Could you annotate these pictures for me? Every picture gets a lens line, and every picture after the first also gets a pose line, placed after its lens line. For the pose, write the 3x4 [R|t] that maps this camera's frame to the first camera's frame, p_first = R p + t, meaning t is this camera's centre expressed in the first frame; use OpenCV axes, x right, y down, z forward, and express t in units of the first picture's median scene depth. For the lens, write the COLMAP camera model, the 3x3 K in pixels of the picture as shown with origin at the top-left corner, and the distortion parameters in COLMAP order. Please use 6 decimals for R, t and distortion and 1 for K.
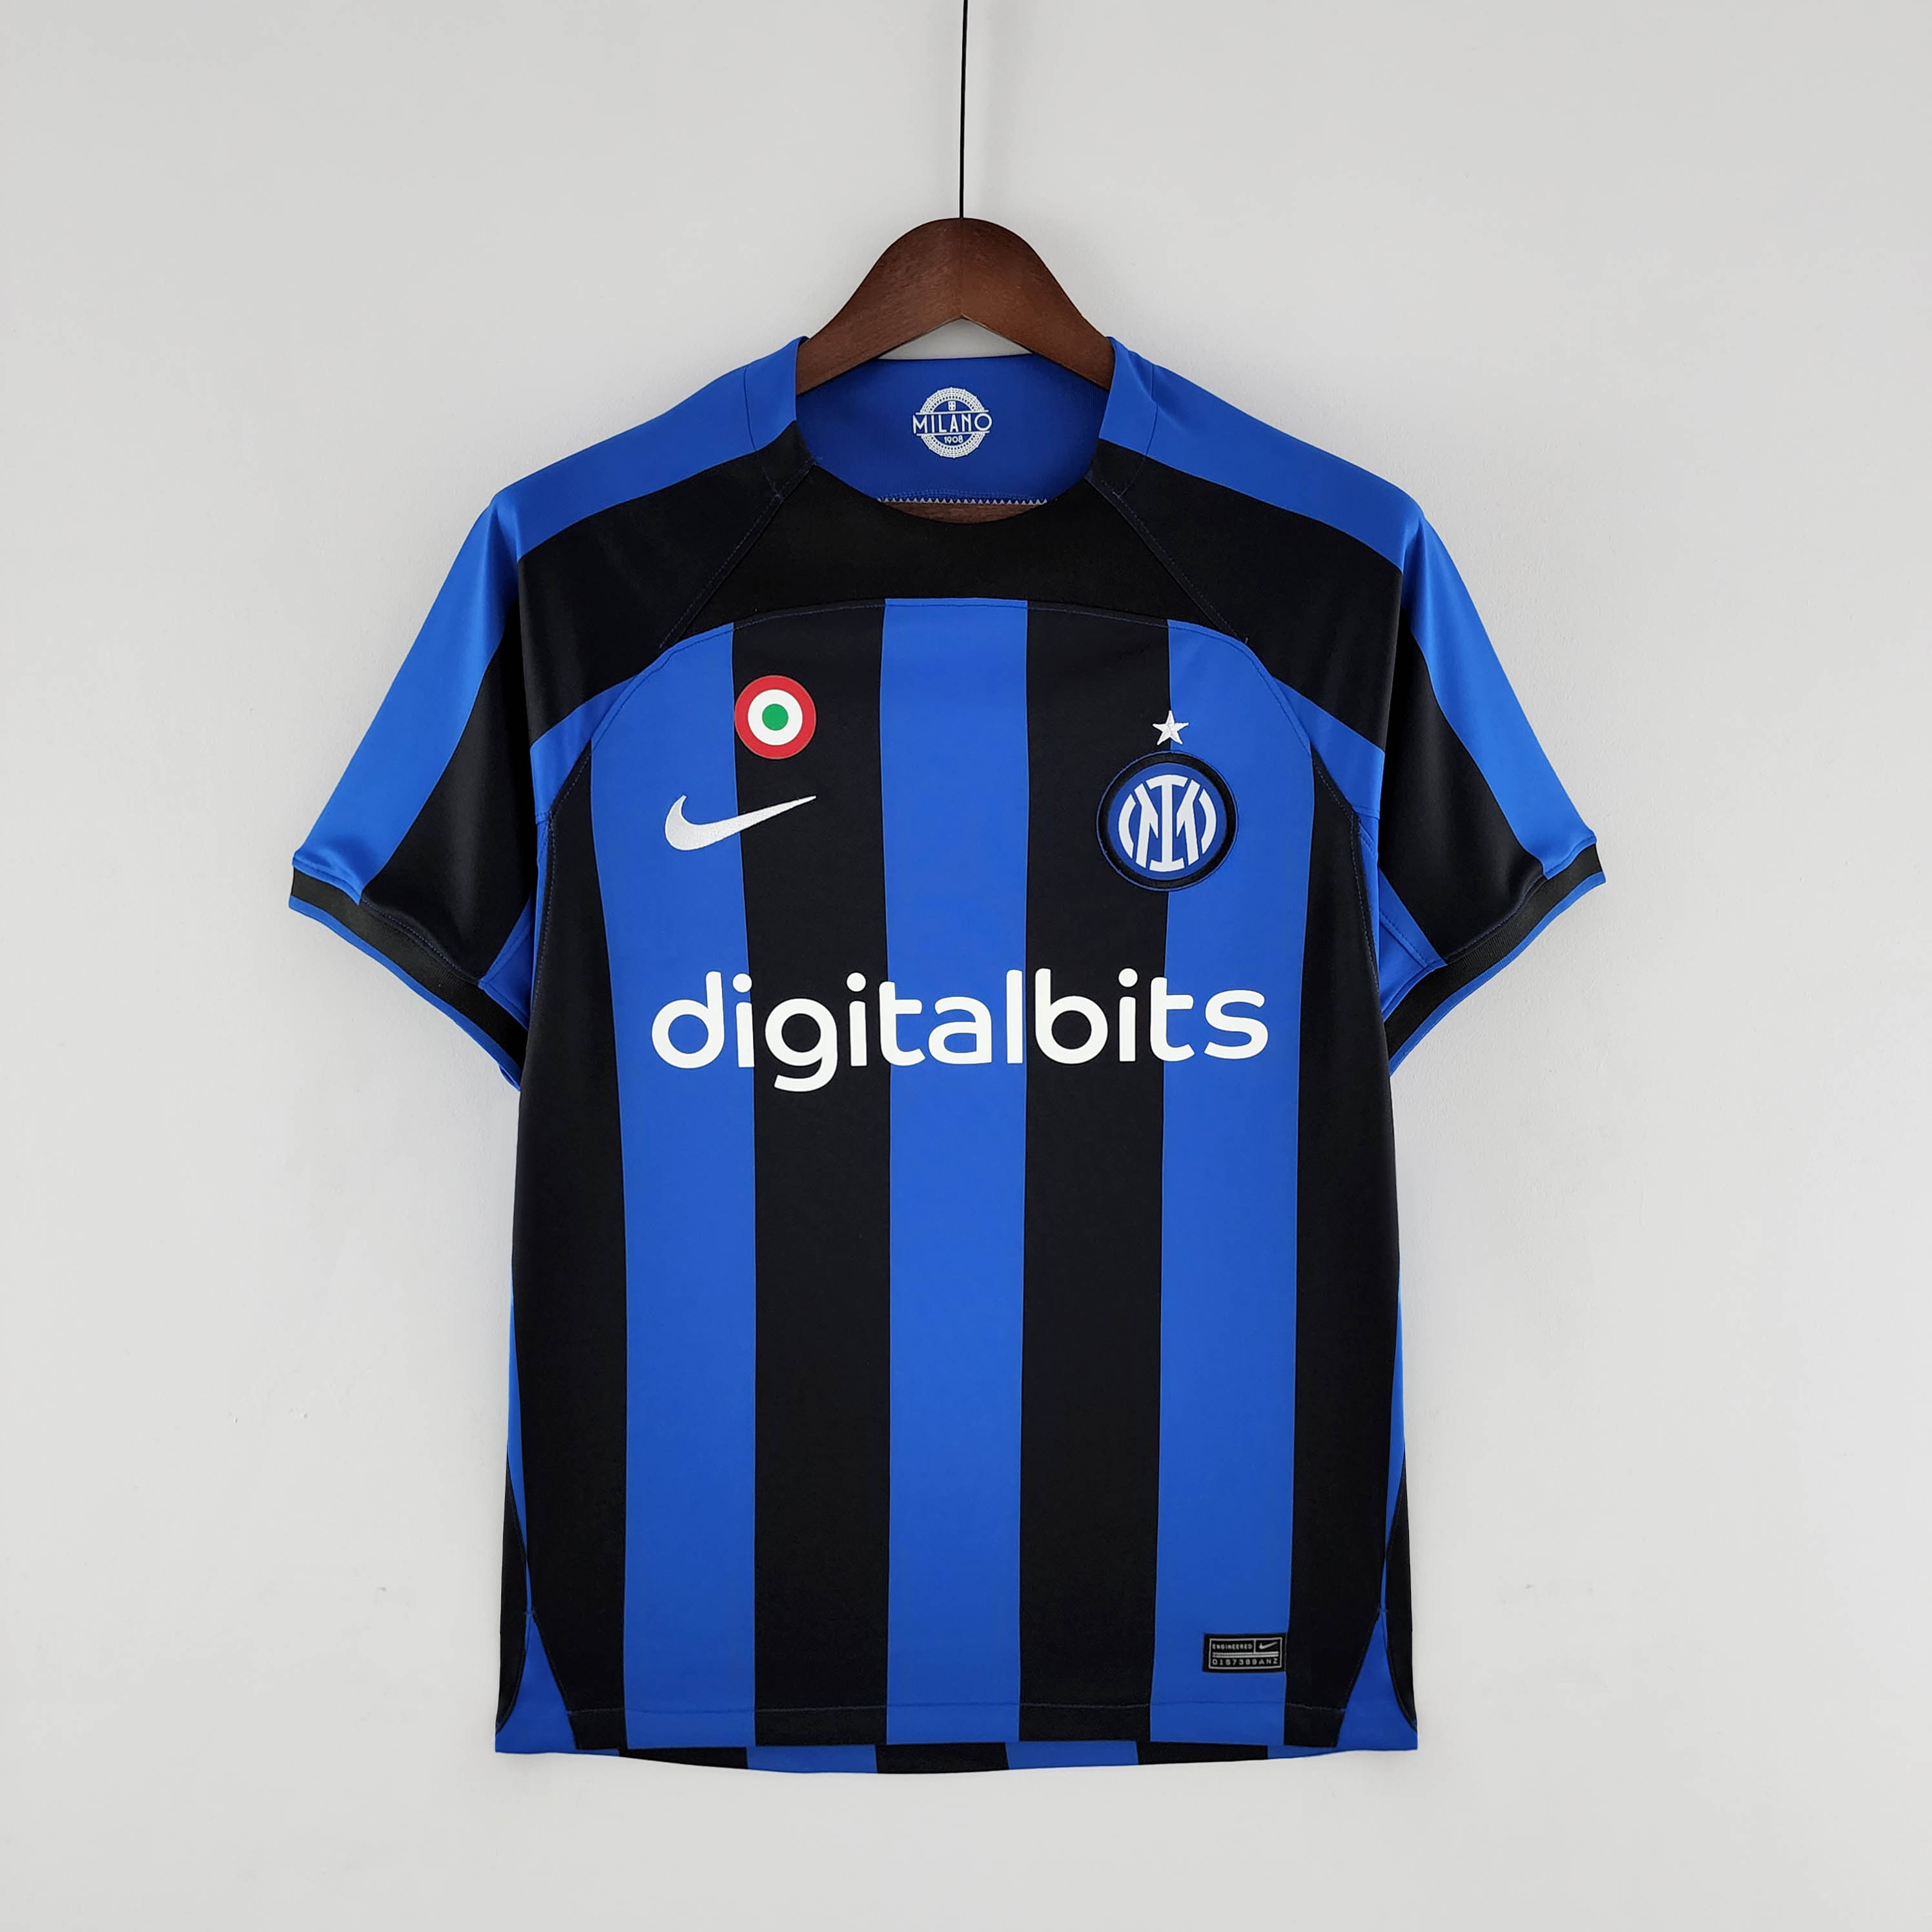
lens RADIAL K [[1952.3, 0, 956.2], [0, 1952.3, 973.3], [0, 0, 1]] dist [-0.004862, 0.000000]
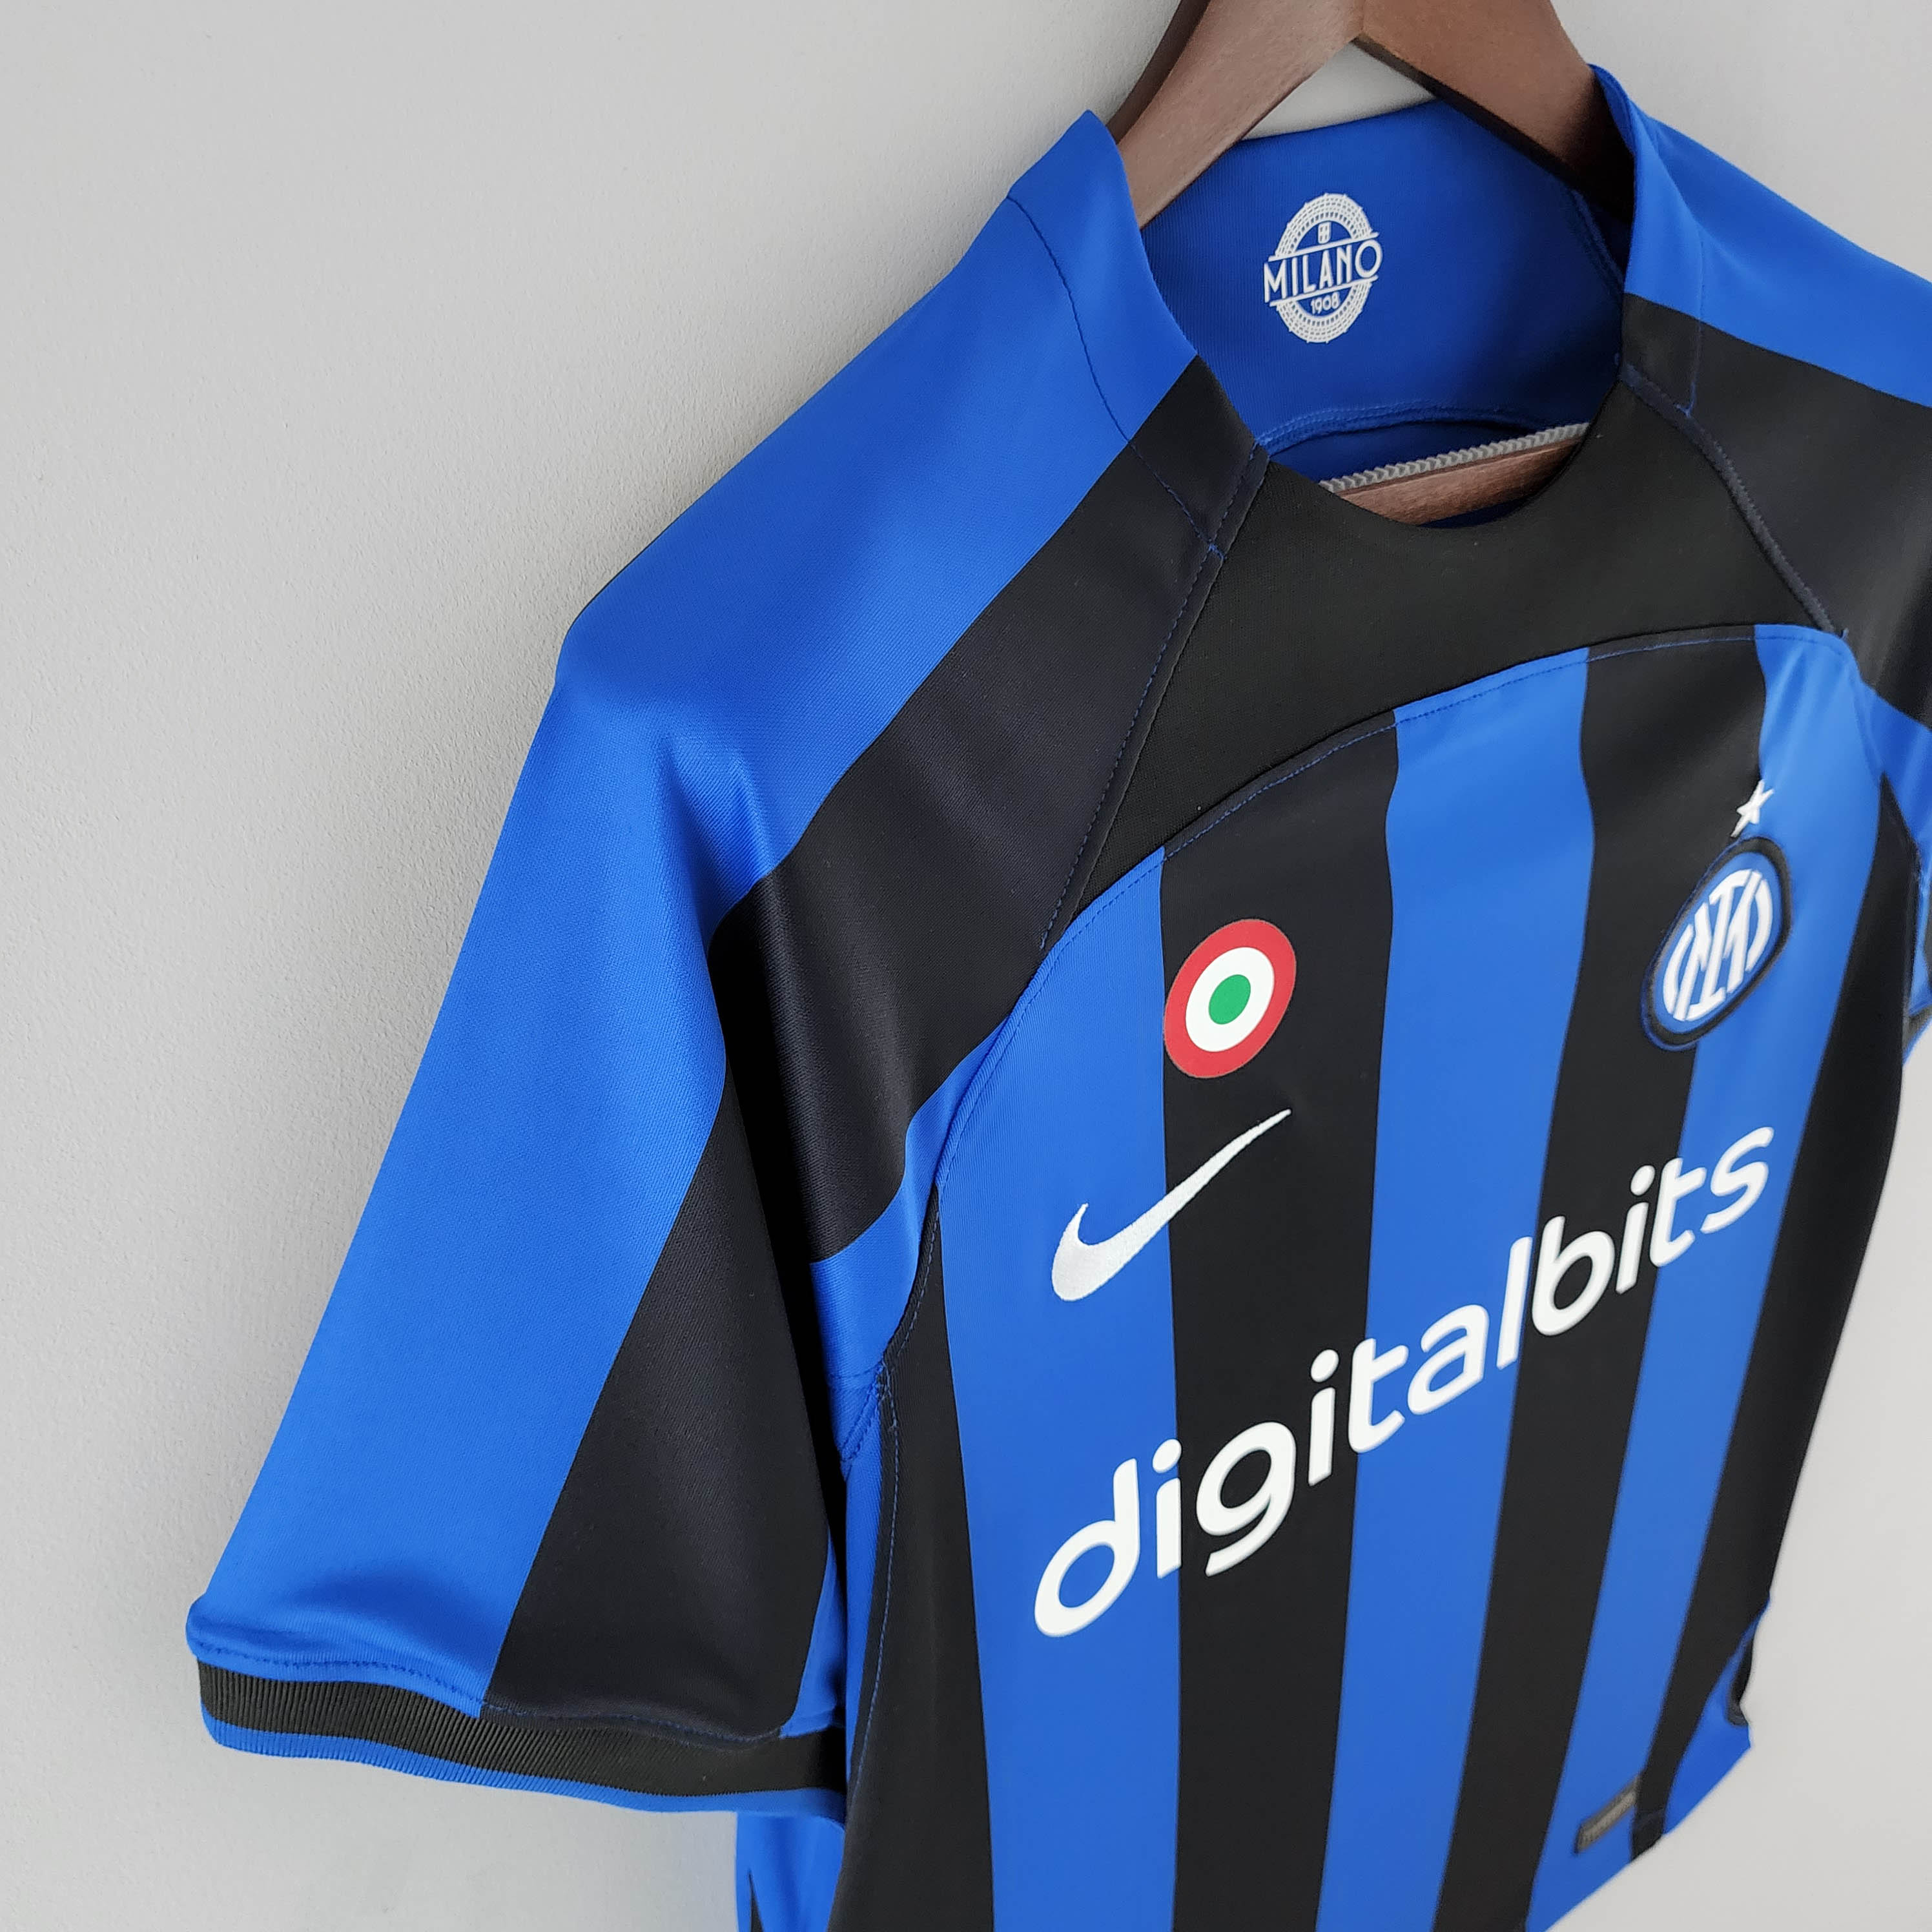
lens RADIAL K [[1952.3, 0, 973.9], [0, 1952.3, 949.9], [0, 0, 1]] dist [-0.004862, 0.000000]
pose [[0.815168, -0.306760, 0.491324, -0.369206], [0.138428, 0.926840, 0.349007, -0.312694], [-0.562440, -0.216486, 0.797994, 0.639695]]
